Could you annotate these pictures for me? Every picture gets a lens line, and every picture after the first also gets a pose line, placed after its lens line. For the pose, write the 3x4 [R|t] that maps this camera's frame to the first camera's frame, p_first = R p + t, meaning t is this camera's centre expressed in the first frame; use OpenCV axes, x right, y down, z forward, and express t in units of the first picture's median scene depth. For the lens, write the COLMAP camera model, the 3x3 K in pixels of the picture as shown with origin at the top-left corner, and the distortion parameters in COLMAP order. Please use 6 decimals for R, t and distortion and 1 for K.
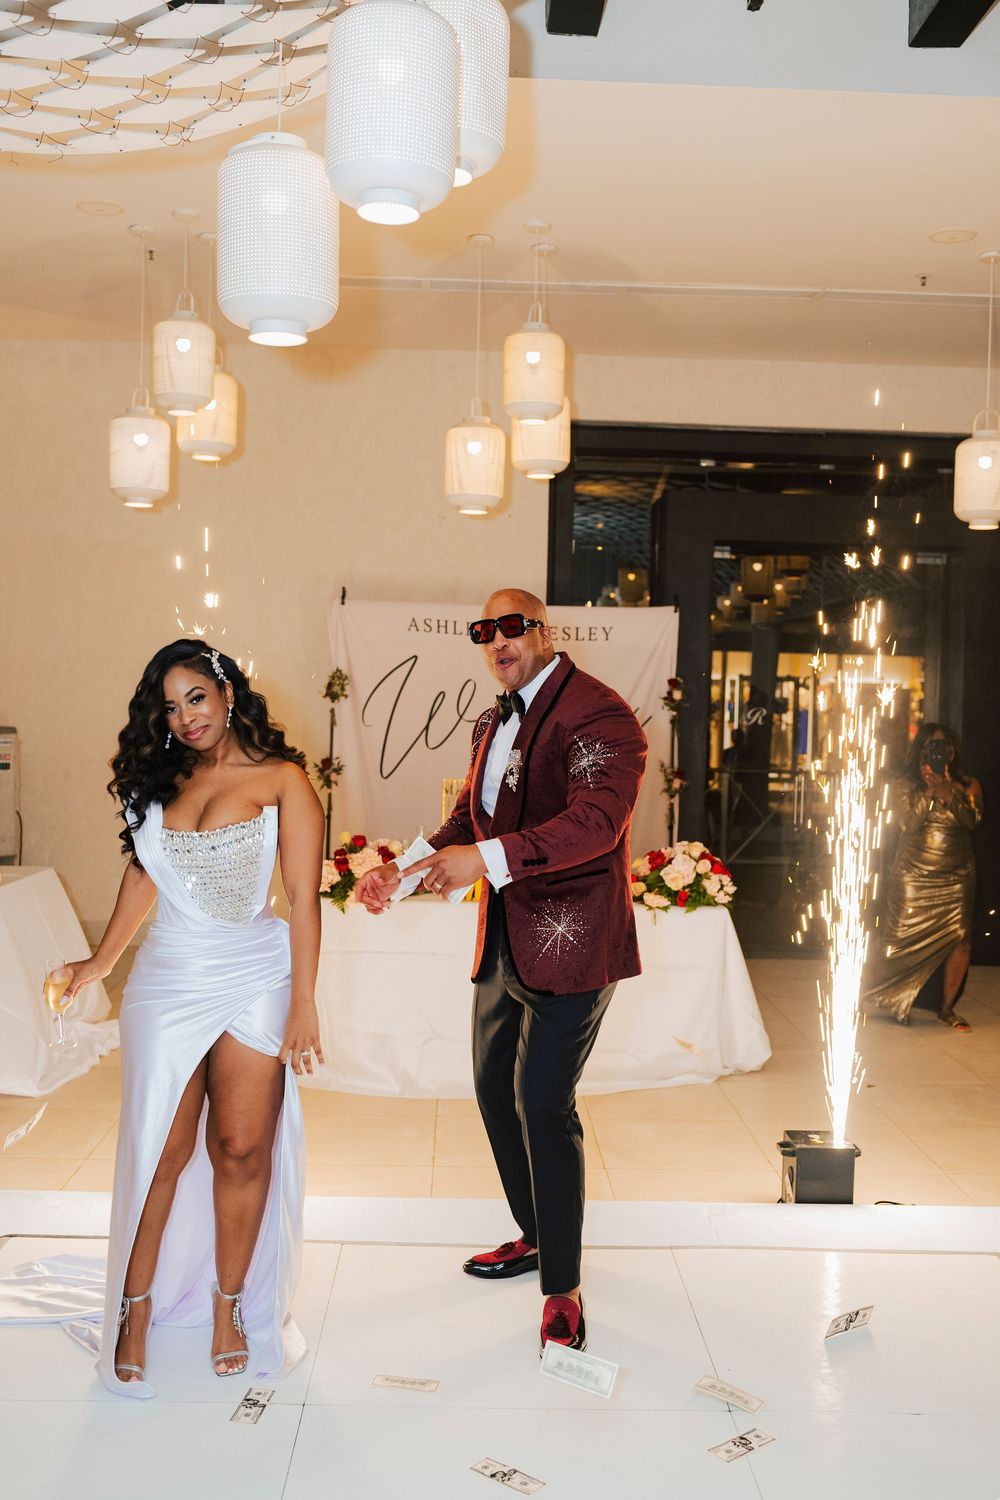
lens RADIAL K [[1460.3, 0, 500.0], [0, 1460.3, 750.0], [0, 0, 1]] dist [-0.049133, 0.144100]
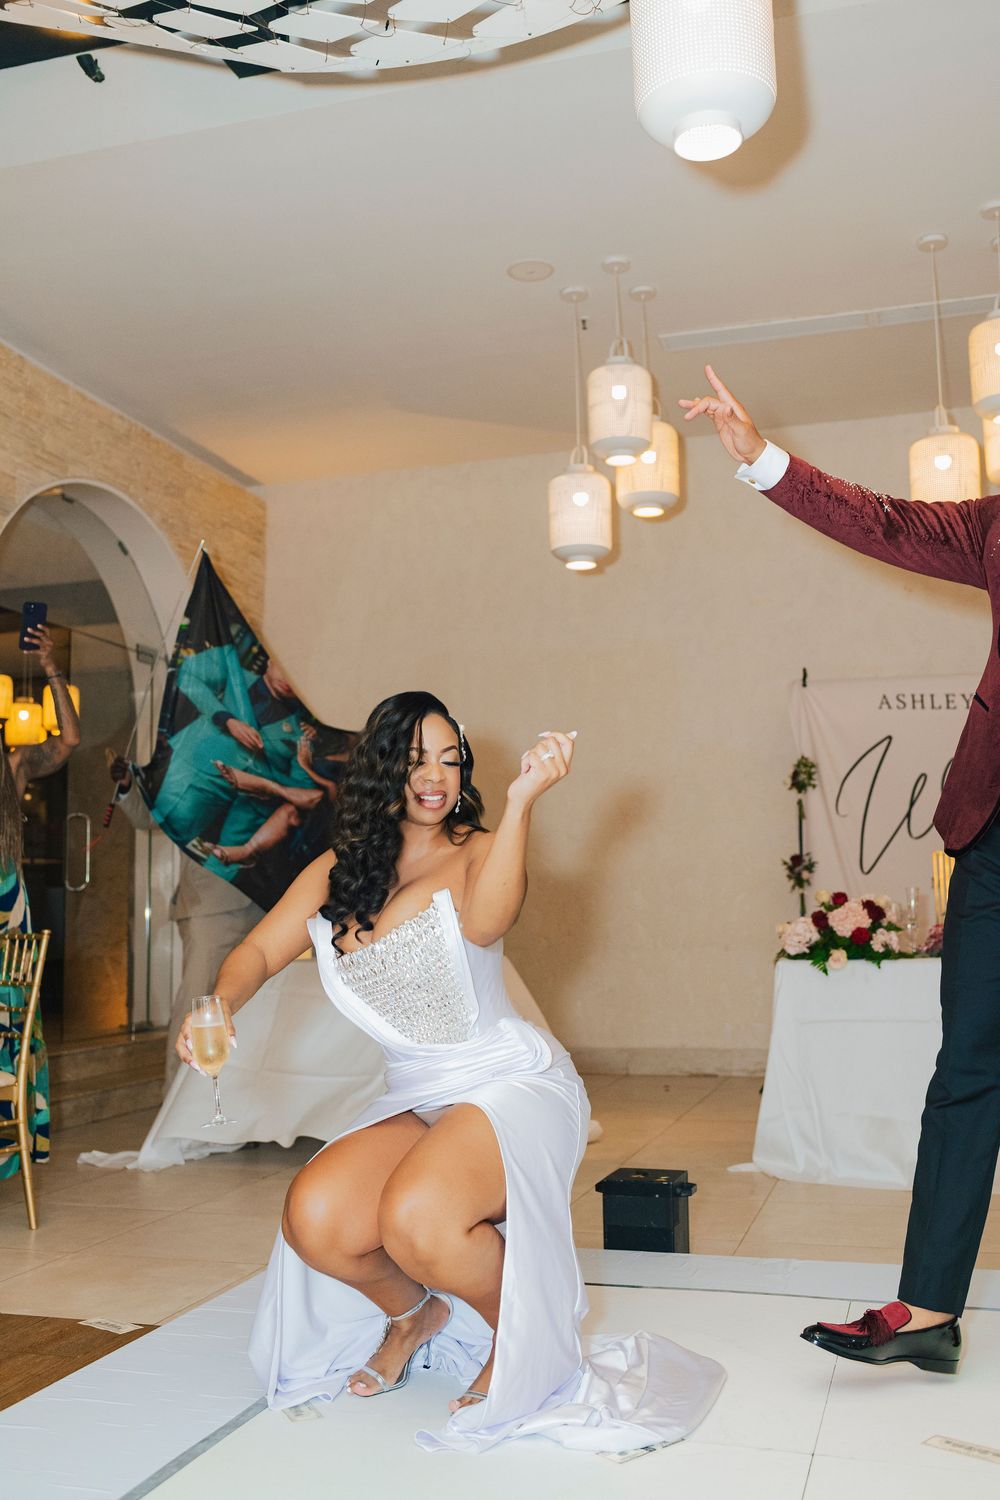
lens RADIAL K [[1460.3, 0, 500.0], [0, 1460.3, 750.0], [0, 0, 1]] dist [-0.049133, 0.144100]
pose [[0.949922, -0.073321, -0.303765, -0.017153], [0.026137, 0.987320, -0.156578, 0.095937], [0.311393, 0.140797, 0.939793, 0.102434]]
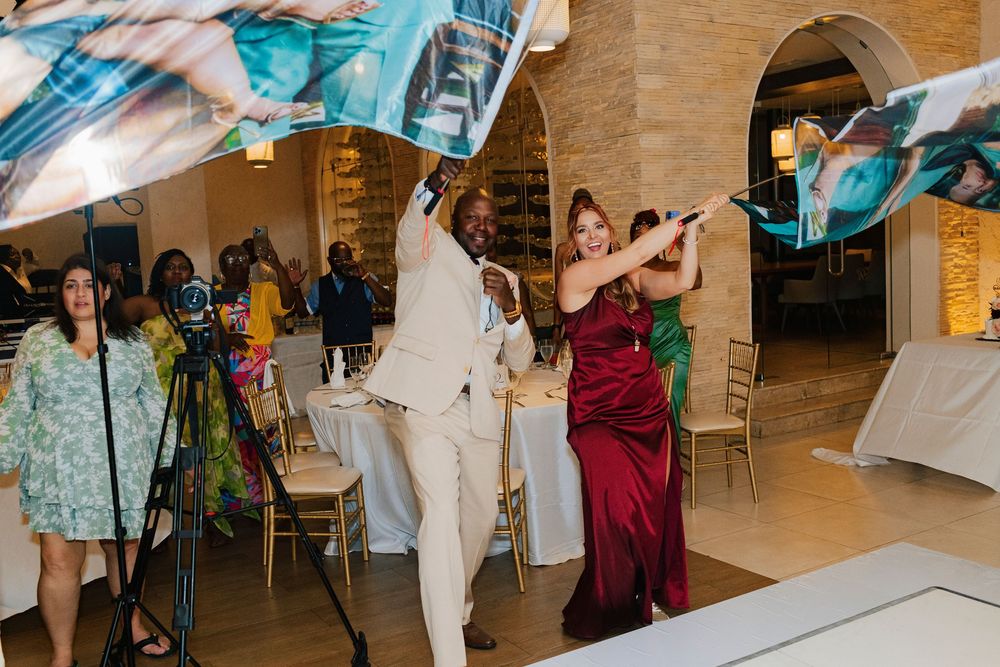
lens RADIAL K [[973.6, 0, 500.0], [0, 973.6, 333.5], [0, 0, 1]] dist [-0.049133, 0.144100]
pose [[0.515146, 0.031649, -0.856518, 0.141151], [0.031544, 0.997941, 0.055846, 0.011595], [0.856522, -0.055787, 0.513087, 0.090443]]
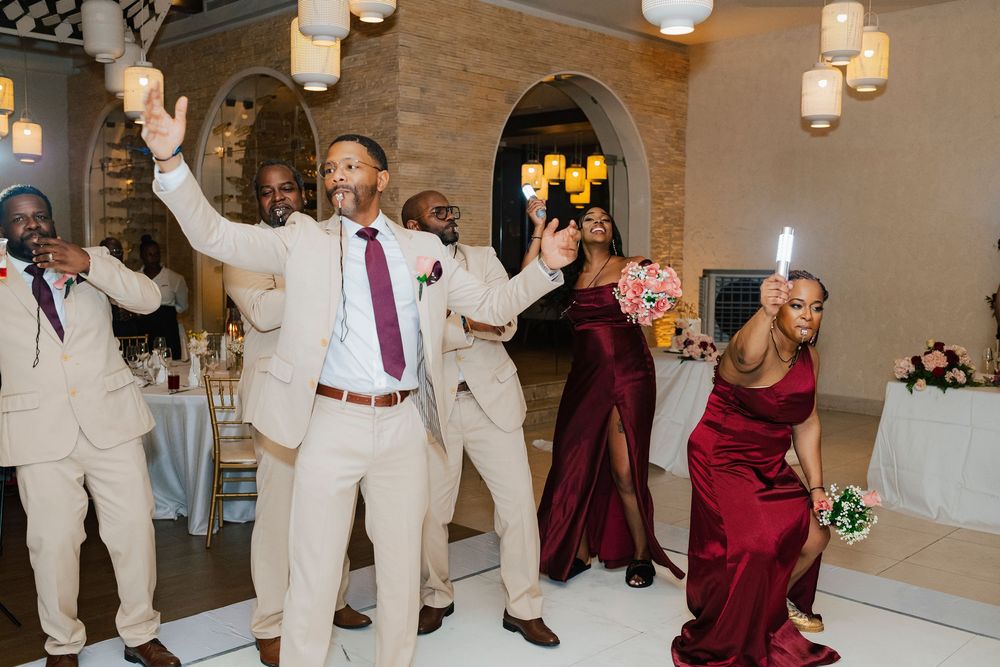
lens RADIAL K [[973.6, 0, 500.0], [0, 973.6, 333.5], [0, 0, 1]] dist [-0.049133, 0.144100]
pose [[0.702668, 0.043703, -0.710175, 0.252188], [-0.018603, 0.998899, 0.043064, 0.015831], [0.711275, -0.017048, 0.702707, 0.018338]]
